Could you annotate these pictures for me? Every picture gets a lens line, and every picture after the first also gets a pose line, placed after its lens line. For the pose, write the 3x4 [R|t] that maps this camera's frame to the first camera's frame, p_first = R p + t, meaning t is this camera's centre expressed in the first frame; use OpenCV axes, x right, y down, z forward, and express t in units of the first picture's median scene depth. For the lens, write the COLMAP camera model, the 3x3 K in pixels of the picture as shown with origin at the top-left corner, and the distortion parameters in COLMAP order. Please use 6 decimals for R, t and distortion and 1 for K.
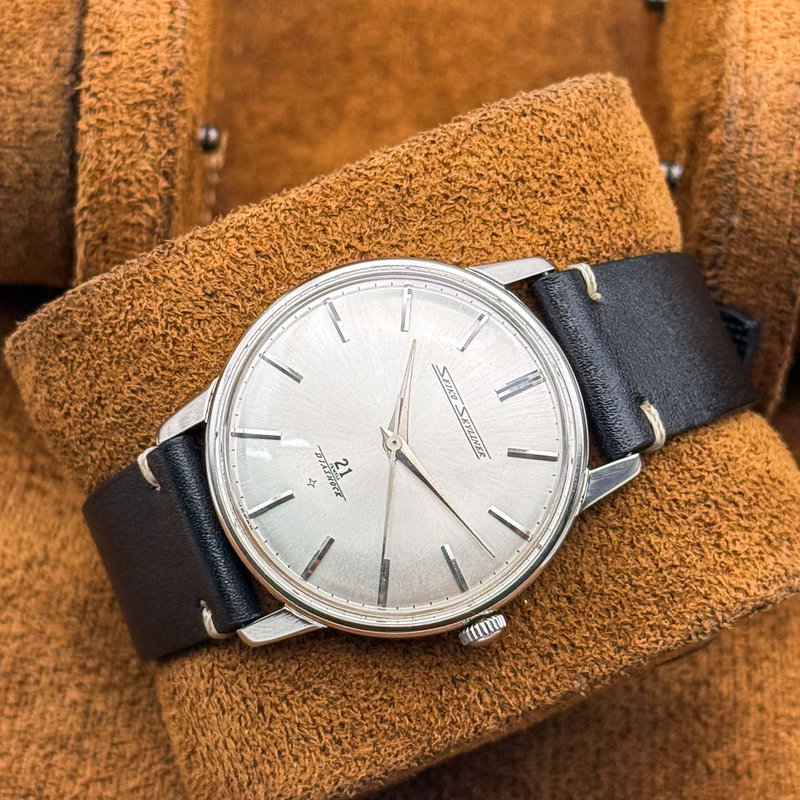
lens RADIAL K [[2635.8, 0, 400.0], [0, 2635.8, 400.0], [0, 0, 1]] dist [-0.121355, 1.072285]
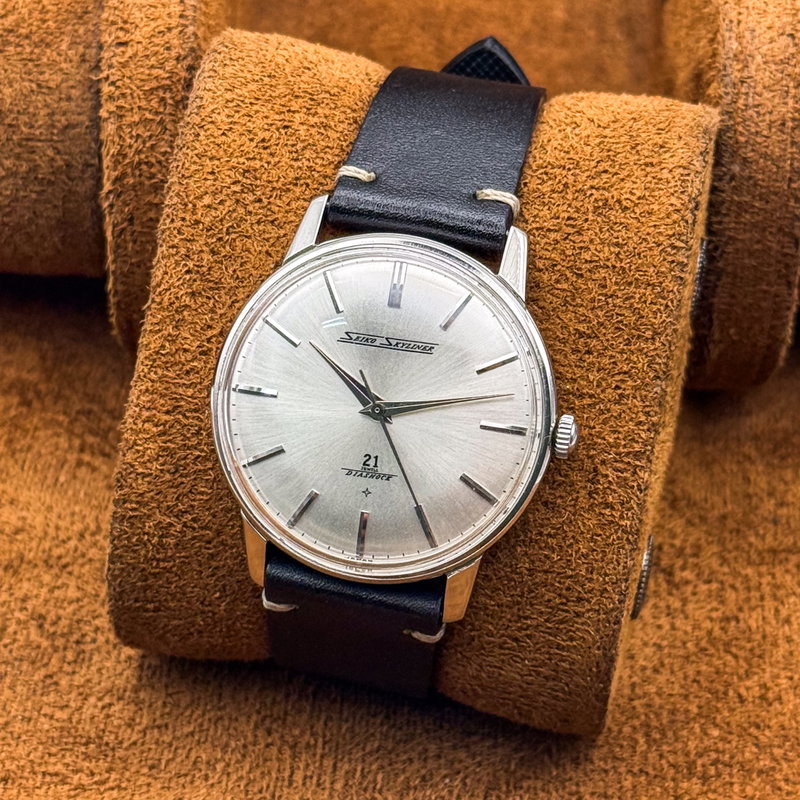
lens RADIAL K [[2635.8, 0, 400.0], [0, 2635.8, 400.0], [0, 0, 1]] dist [-0.121355, 1.072285]
pose [[0.551052, -0.830558, -0.080713, 0.091492], [0.833890, 0.551696, 0.016121, 0.003925], [0.031140, -0.076189, 0.996607, -0.087664]]
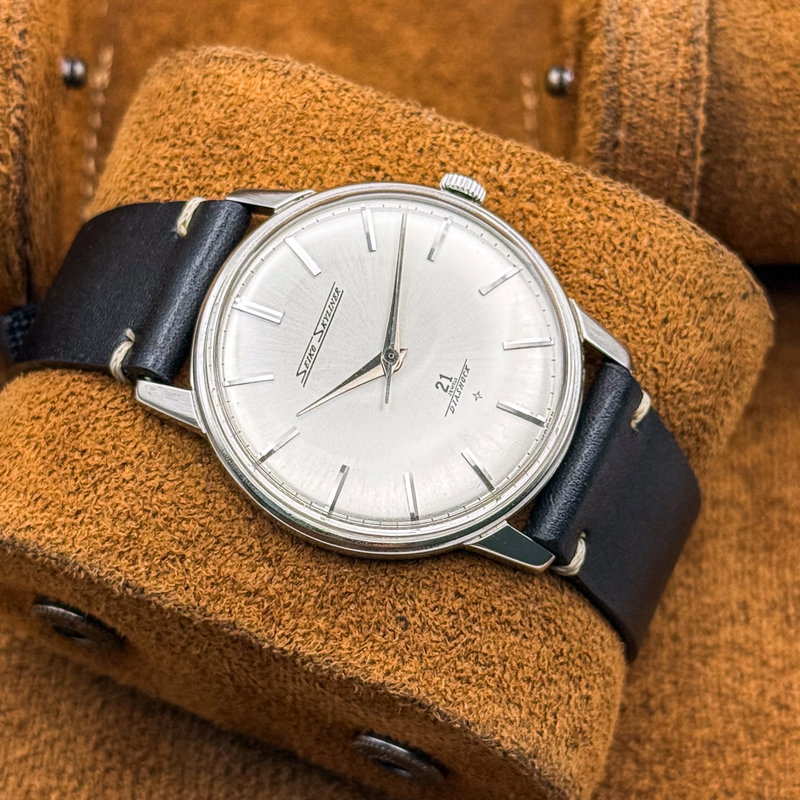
lens RADIAL K [[2635.8, 0, 400.0], [0, 2635.8, 400.0], [0, 0, 1]] dist [-0.121355, 1.072285]
pose [[-0.684853, -0.700039, 0.202291, -0.205035], [0.717285, -0.598740, 0.356388, -0.326059], [-0.128366, 0.389174, 0.912176, 0.111056]]
